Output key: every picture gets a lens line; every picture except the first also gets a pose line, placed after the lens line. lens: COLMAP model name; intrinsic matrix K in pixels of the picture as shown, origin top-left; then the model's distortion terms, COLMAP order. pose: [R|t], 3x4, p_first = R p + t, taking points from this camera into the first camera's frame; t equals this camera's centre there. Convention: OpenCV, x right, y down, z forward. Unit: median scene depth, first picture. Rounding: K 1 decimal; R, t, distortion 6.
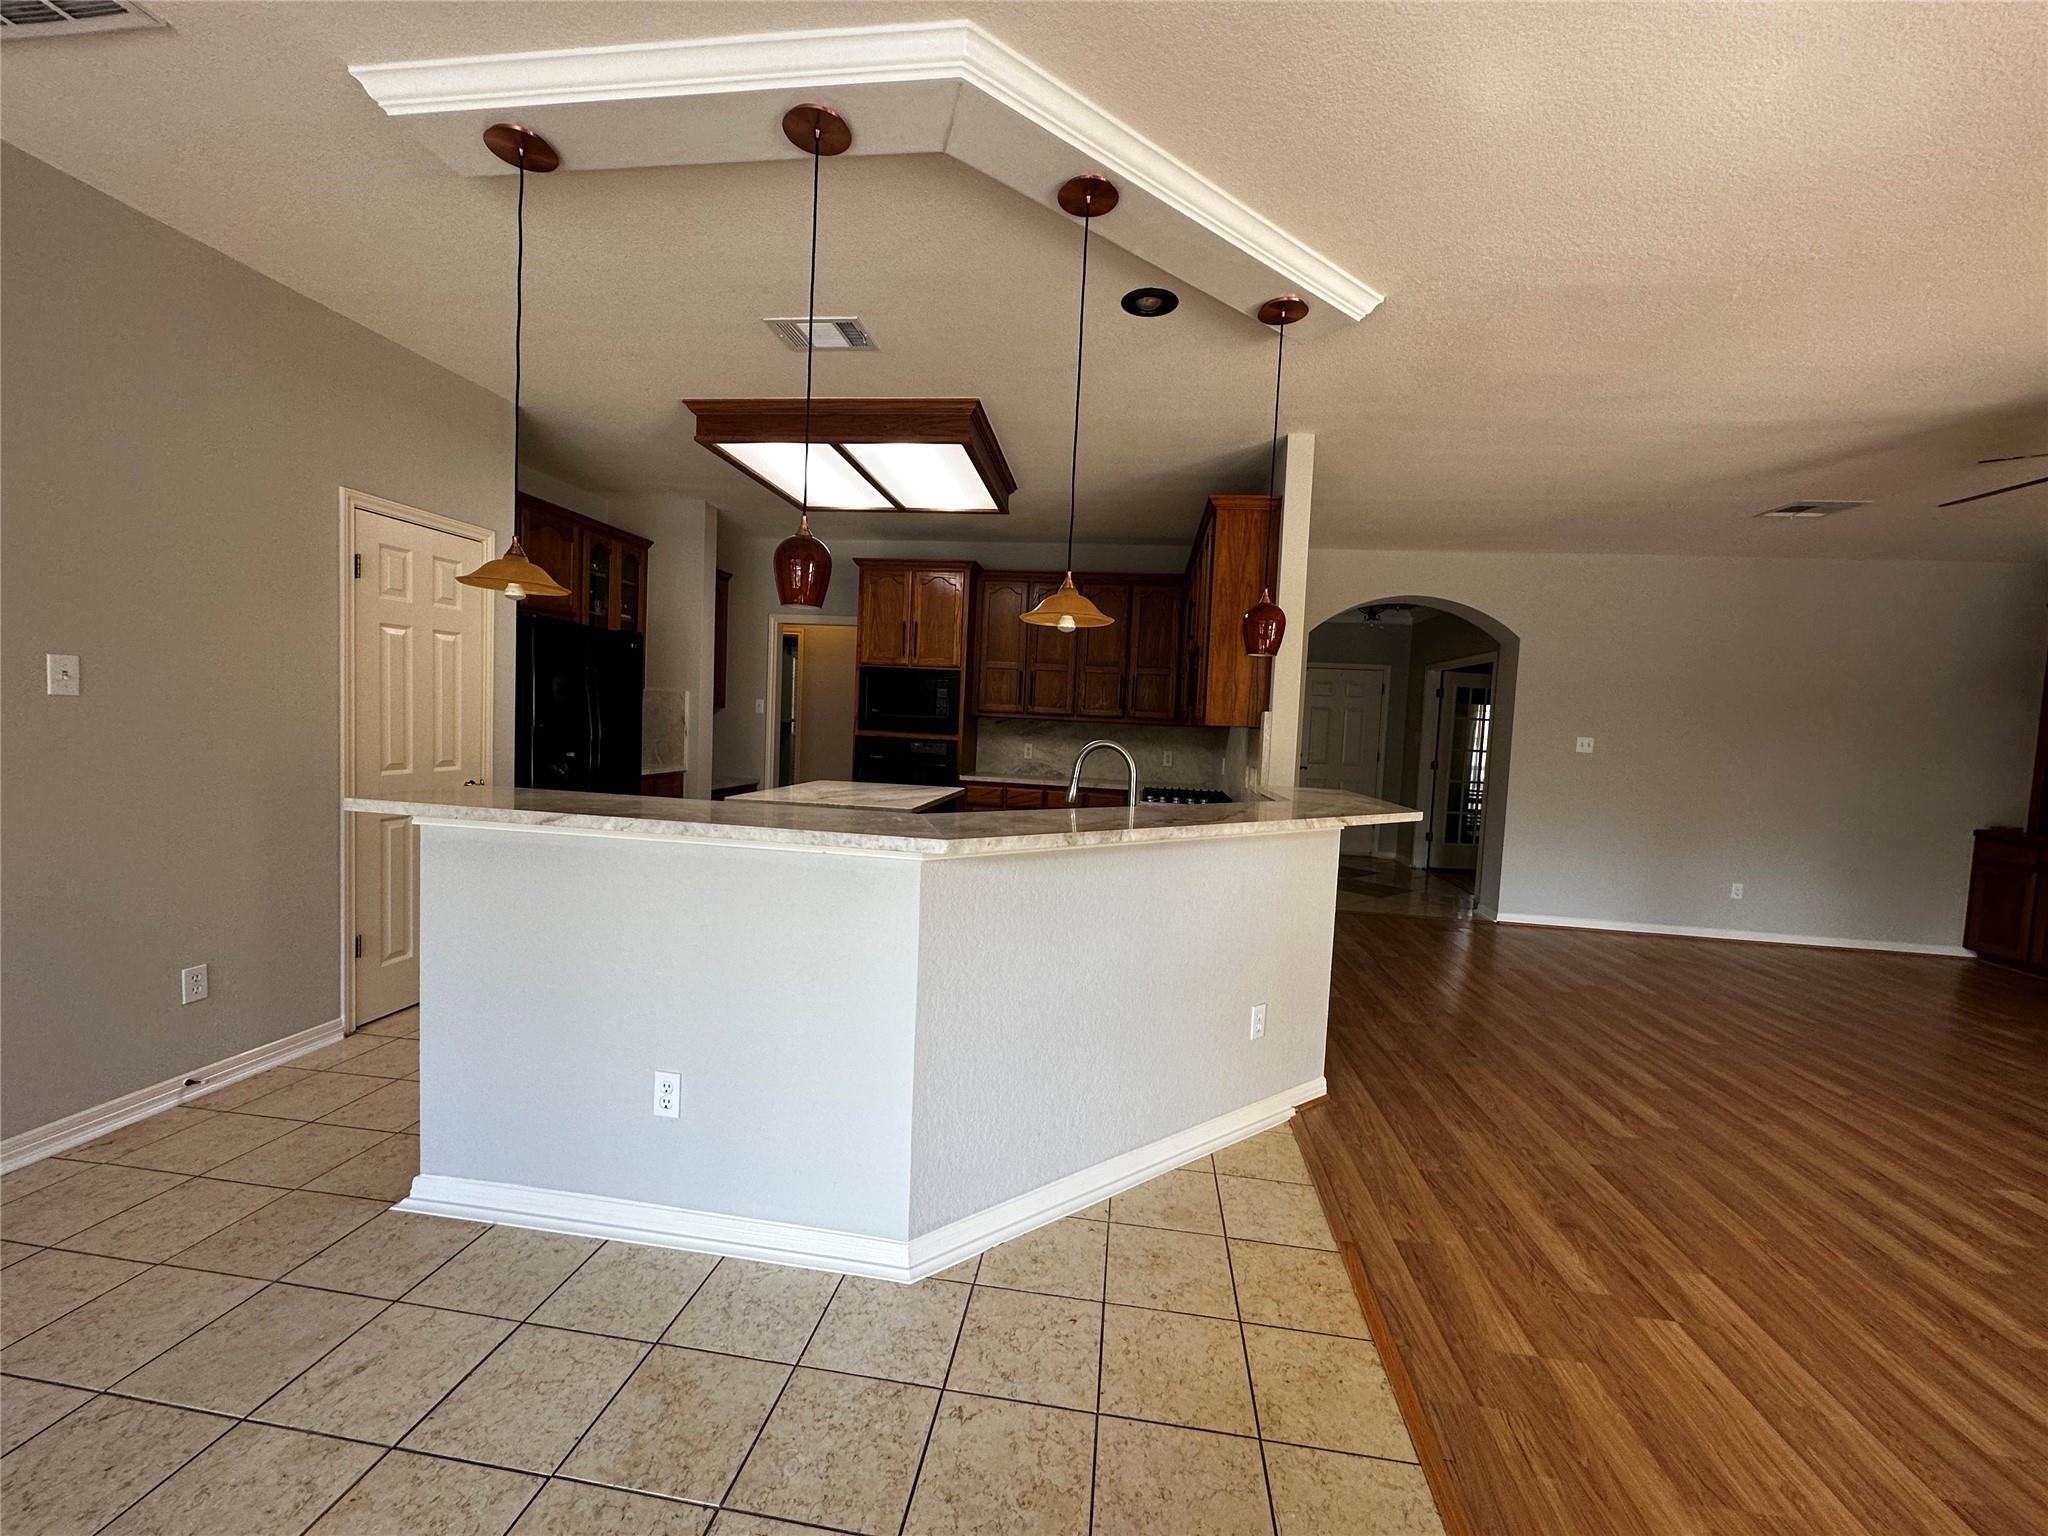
lens RADIAL K [[815.9, 0, 1020.7], [0, 815.9, 764.0], [0, 0, 1]] dist [-0.003927, 0.000731]
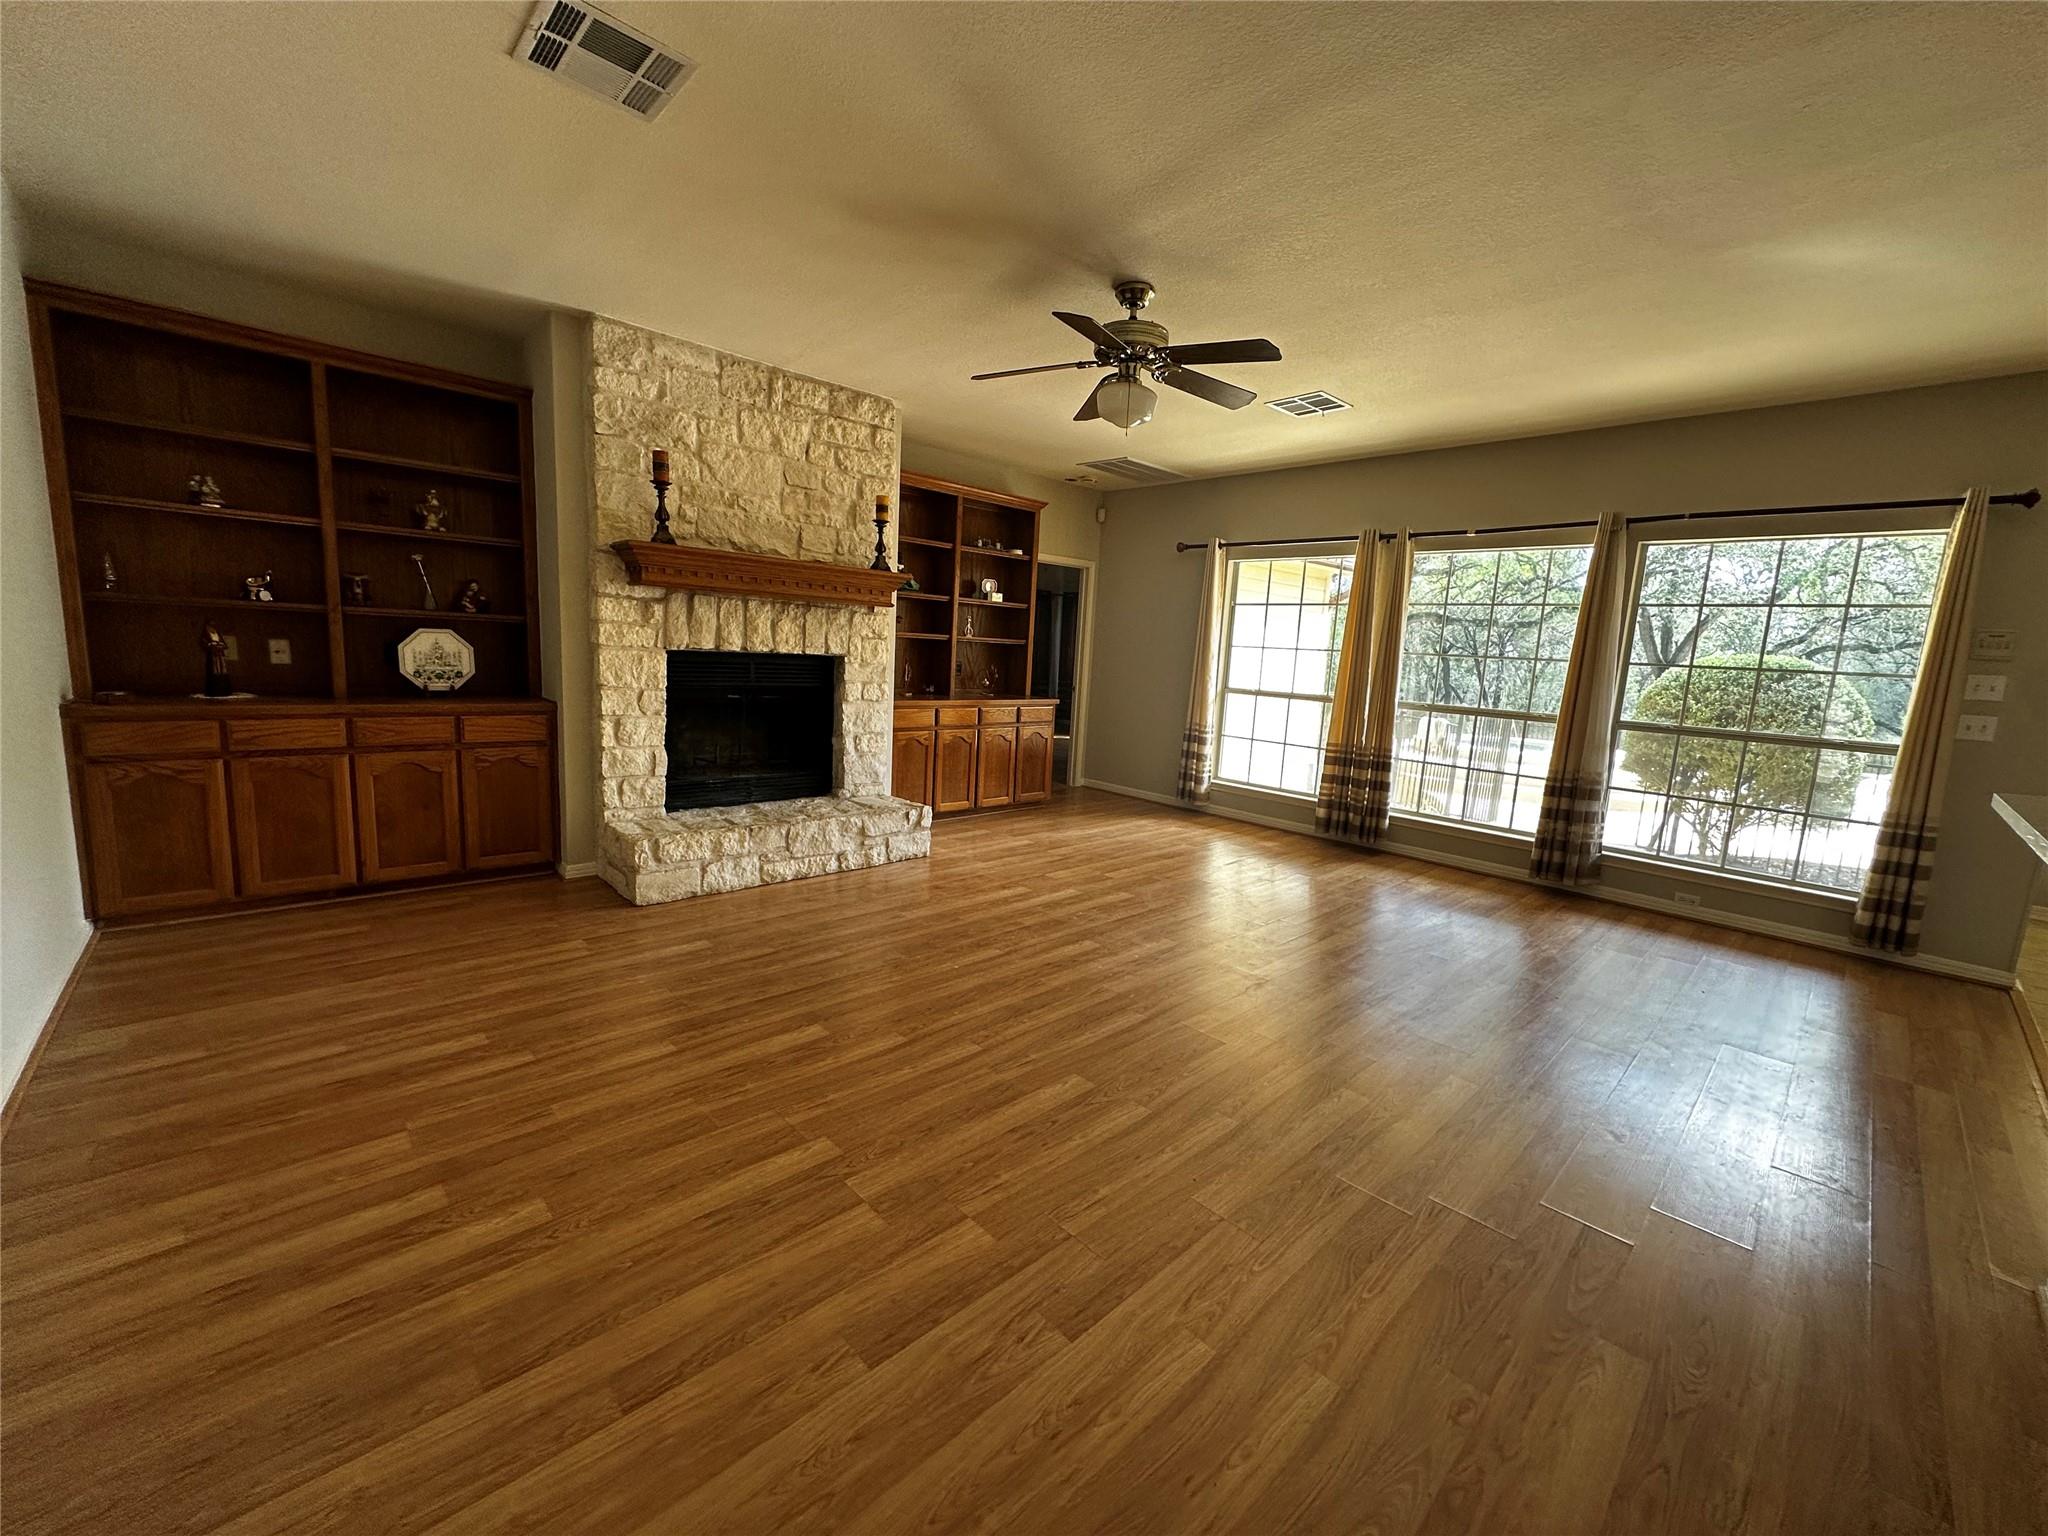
lens RADIAL K [[815.9, 0, 1026.0], [0, 815.9, 764.0], [0, 0, 1]] dist [-0.003927, 0.000731]
pose [[-0.775192, -0.177886, 0.606163, 0.466236], [-0.056576, 0.975229, 0.213842, -0.040930], [-0.629187, 0.131474, -0.766054, 1.324571]]
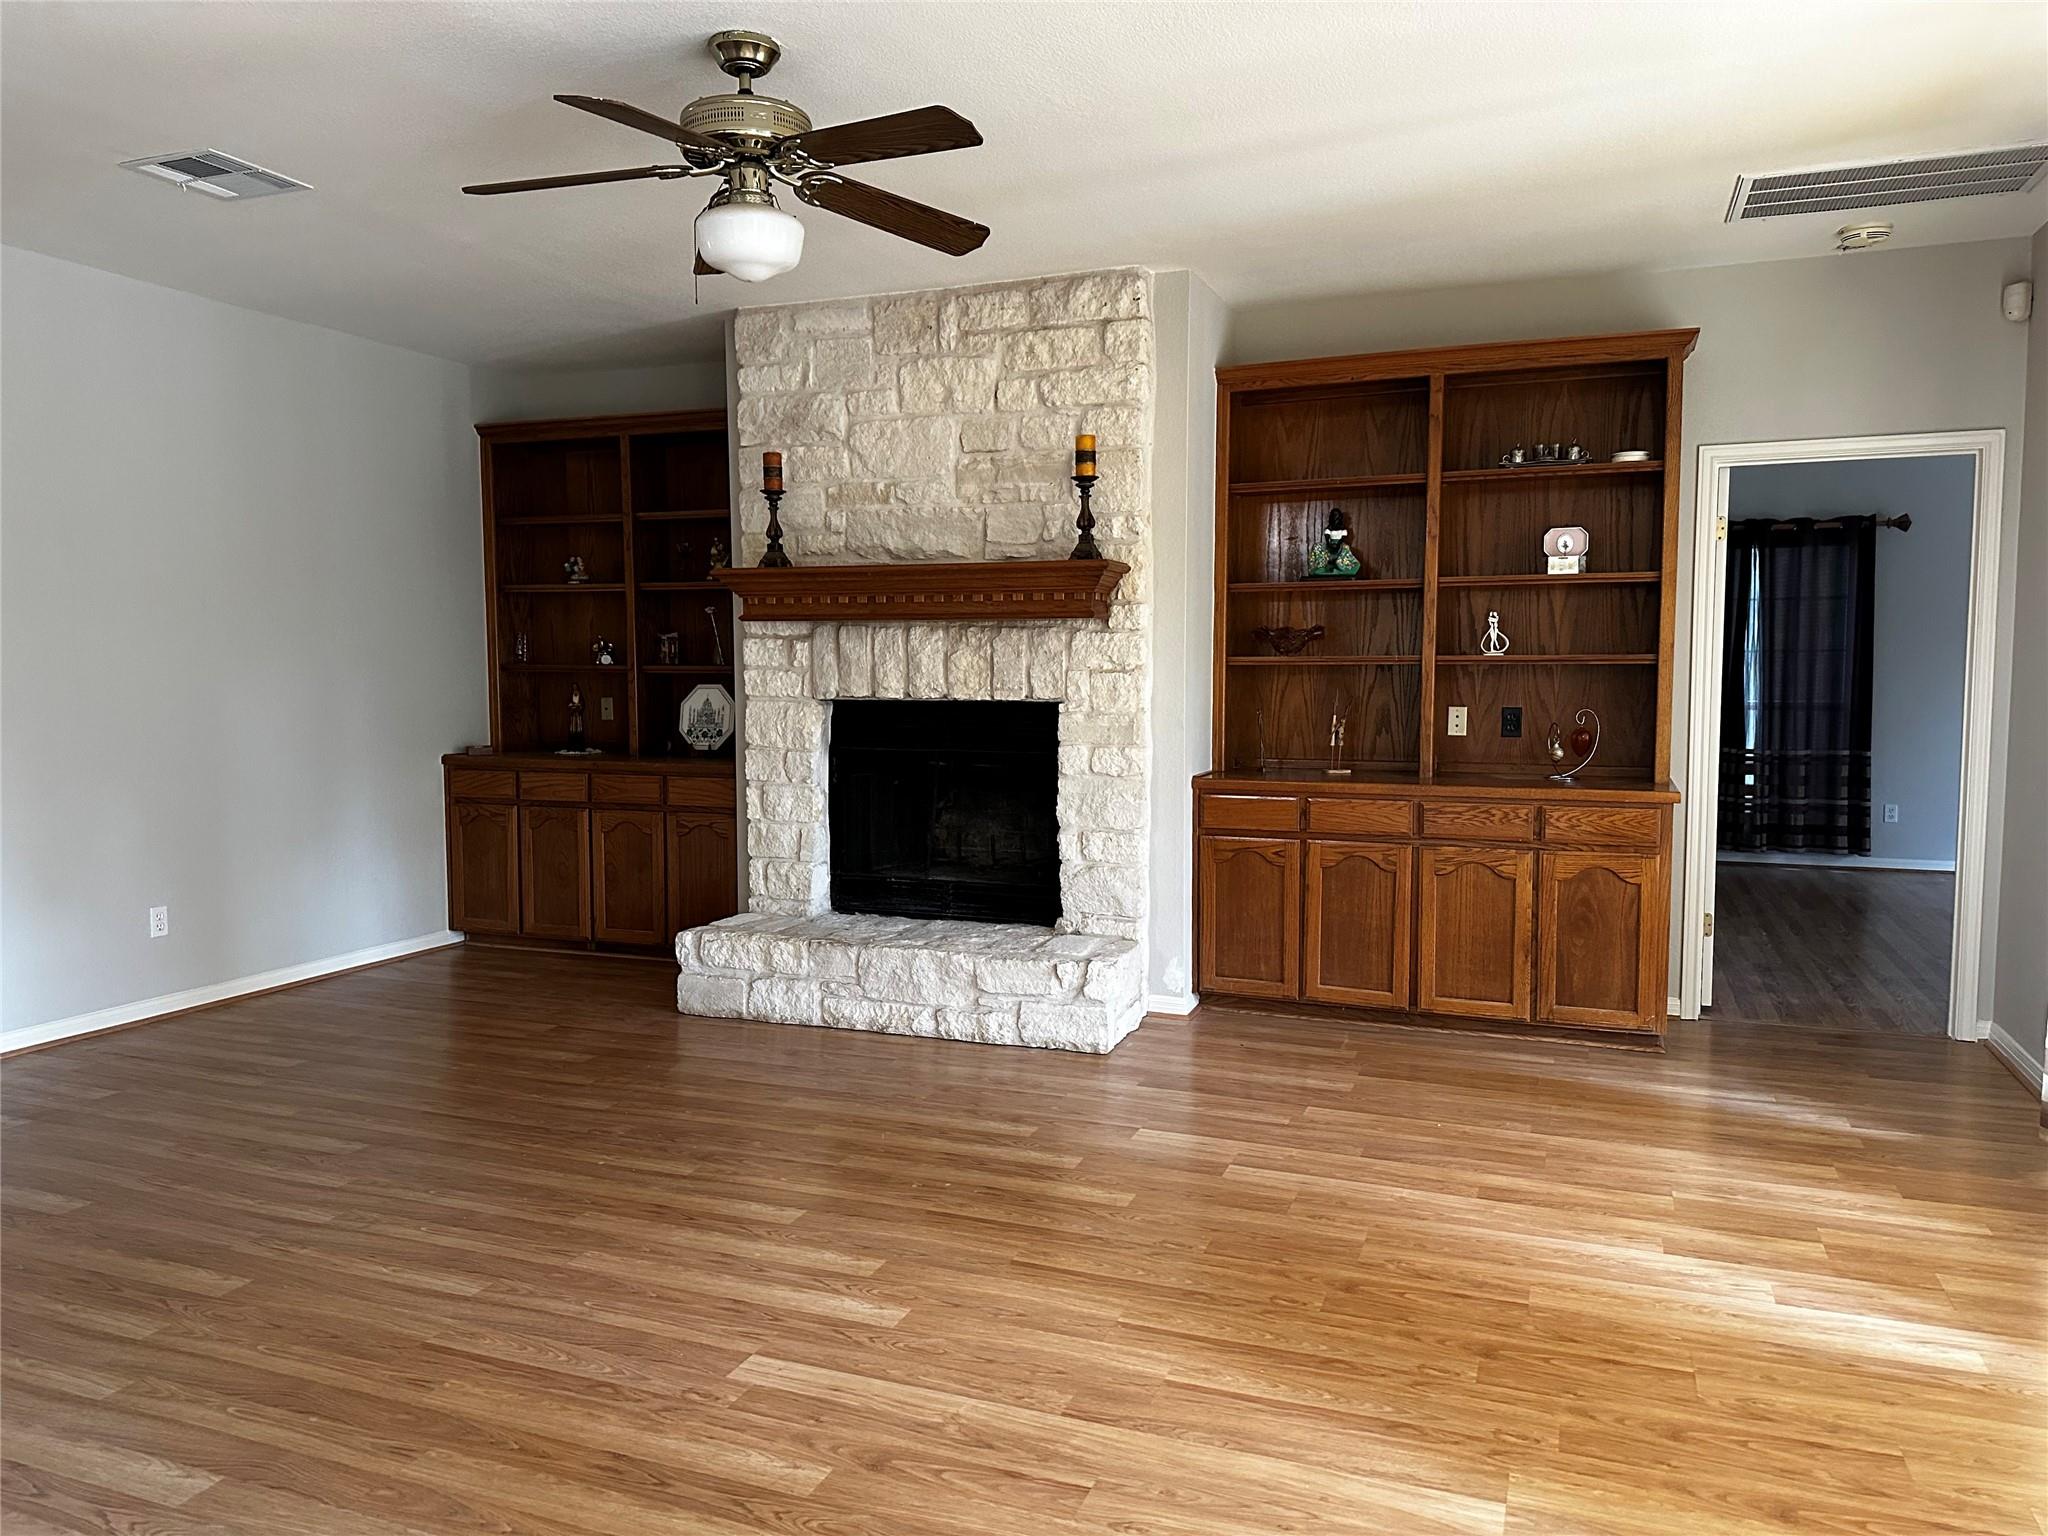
lens RADIAL K [[1433.5, 0, 1022.4], [0, 1433.5, 774.3], [0, 0, 1]] dist [0.082918, -0.091613]
pose [[0.241621, -0.127141, 0.962006, 0.171857], [0.066292, 0.991226, 0.114352, -0.011758], [-0.968104, 0.036144, 0.247929, 0.309940]]
